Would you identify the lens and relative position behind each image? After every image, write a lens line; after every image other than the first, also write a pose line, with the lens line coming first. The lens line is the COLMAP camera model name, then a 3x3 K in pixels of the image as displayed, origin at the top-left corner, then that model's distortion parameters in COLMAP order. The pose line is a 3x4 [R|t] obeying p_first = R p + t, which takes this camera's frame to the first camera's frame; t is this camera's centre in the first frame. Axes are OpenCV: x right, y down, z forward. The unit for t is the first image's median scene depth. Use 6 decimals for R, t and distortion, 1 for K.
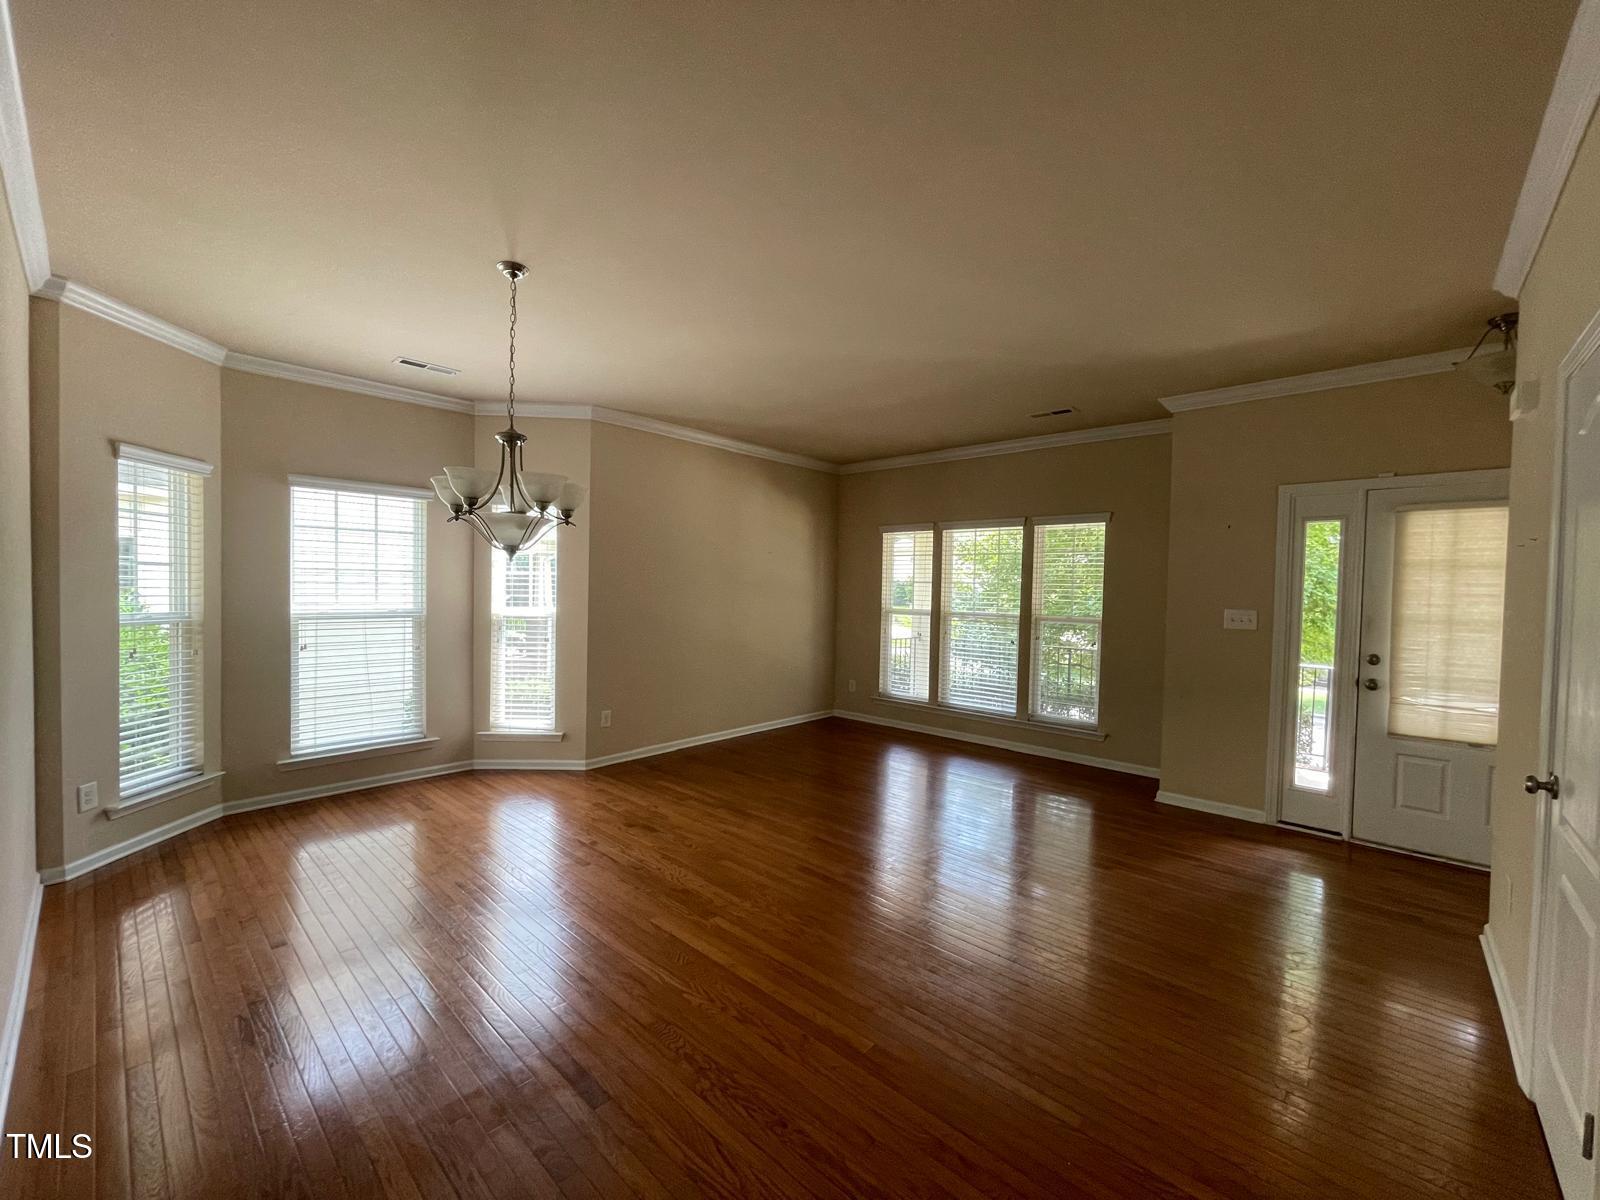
lens RADIAL K [[647.3, 0, 790.1], [0, 647.3, 605.6], [0, 0, 1]] dist [0.001717, 0.000285]
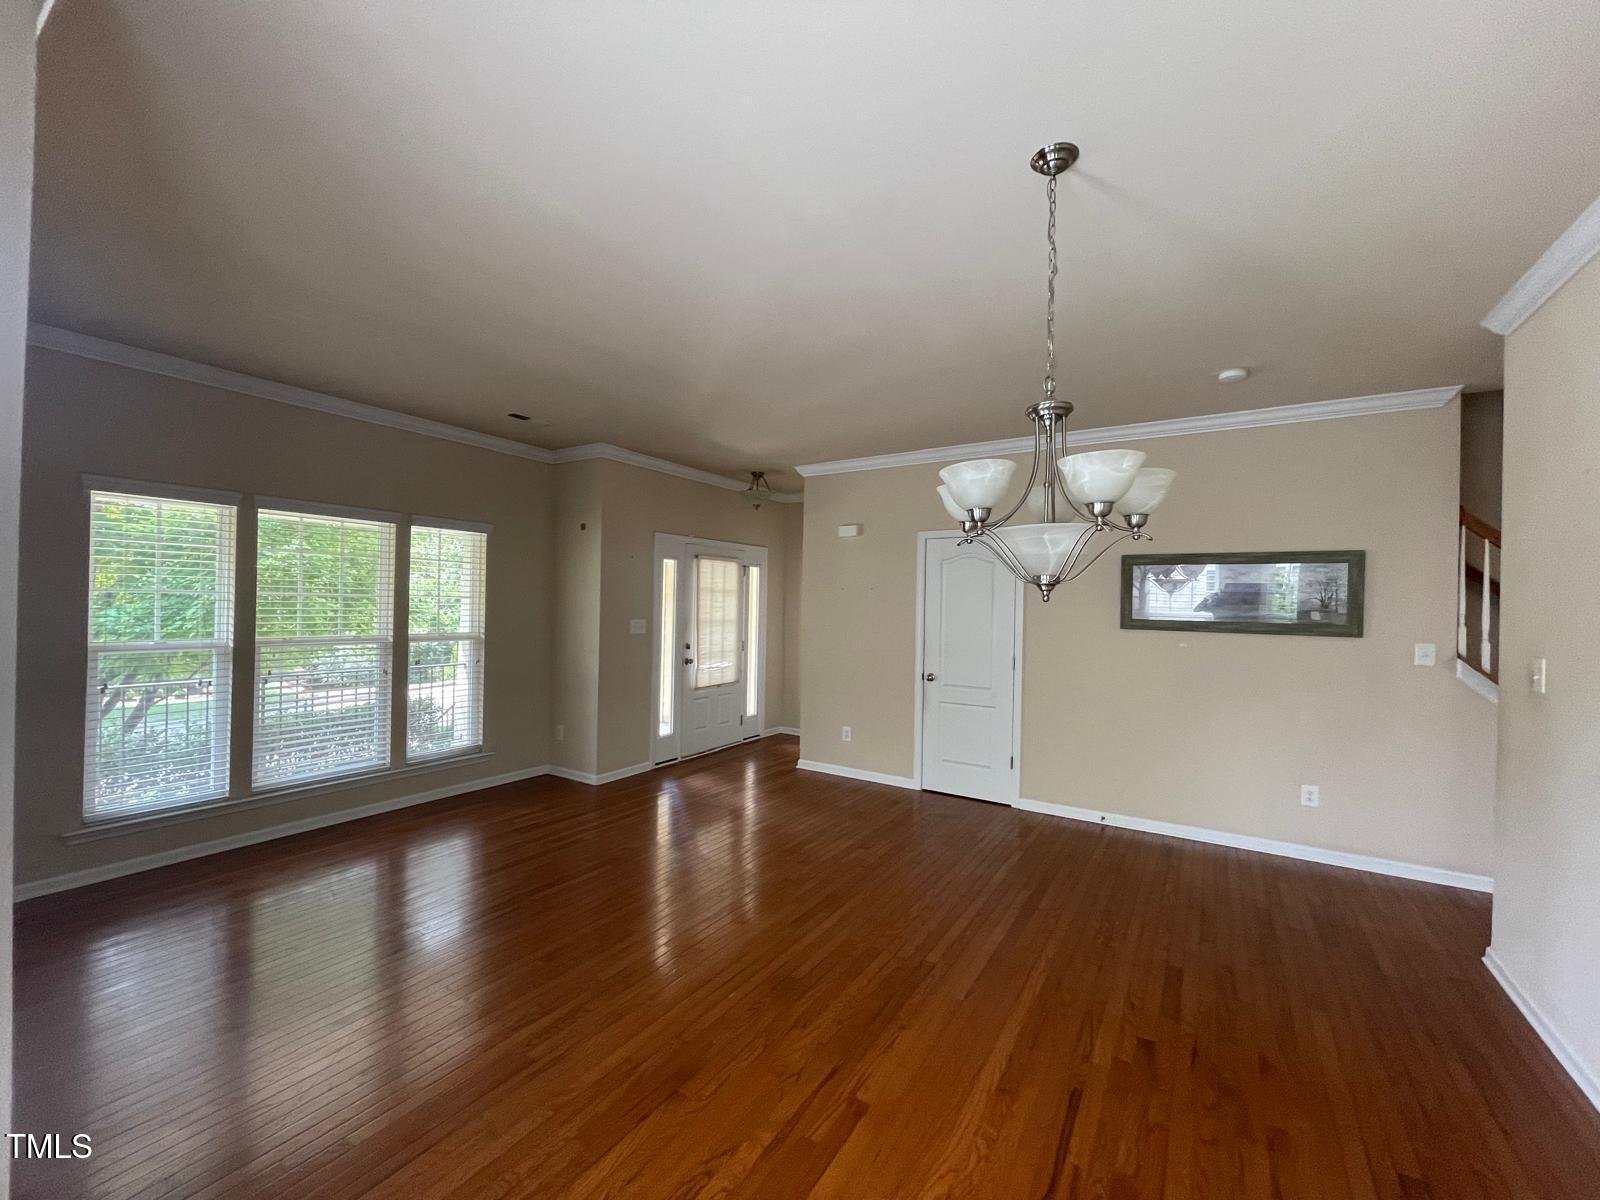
lens RADIAL K [[647.3, 0, 790.1], [0, 647.3, 605.6], [0, 0, 1]] dist [0.001717, 0.000285]
pose [[-0.172563, -0.021084, 0.984773, -0.726270], [0.007959, 0.999708, 0.022798, -0.052863], [-0.984966, 0.011772, -0.172345, 0.964968]]
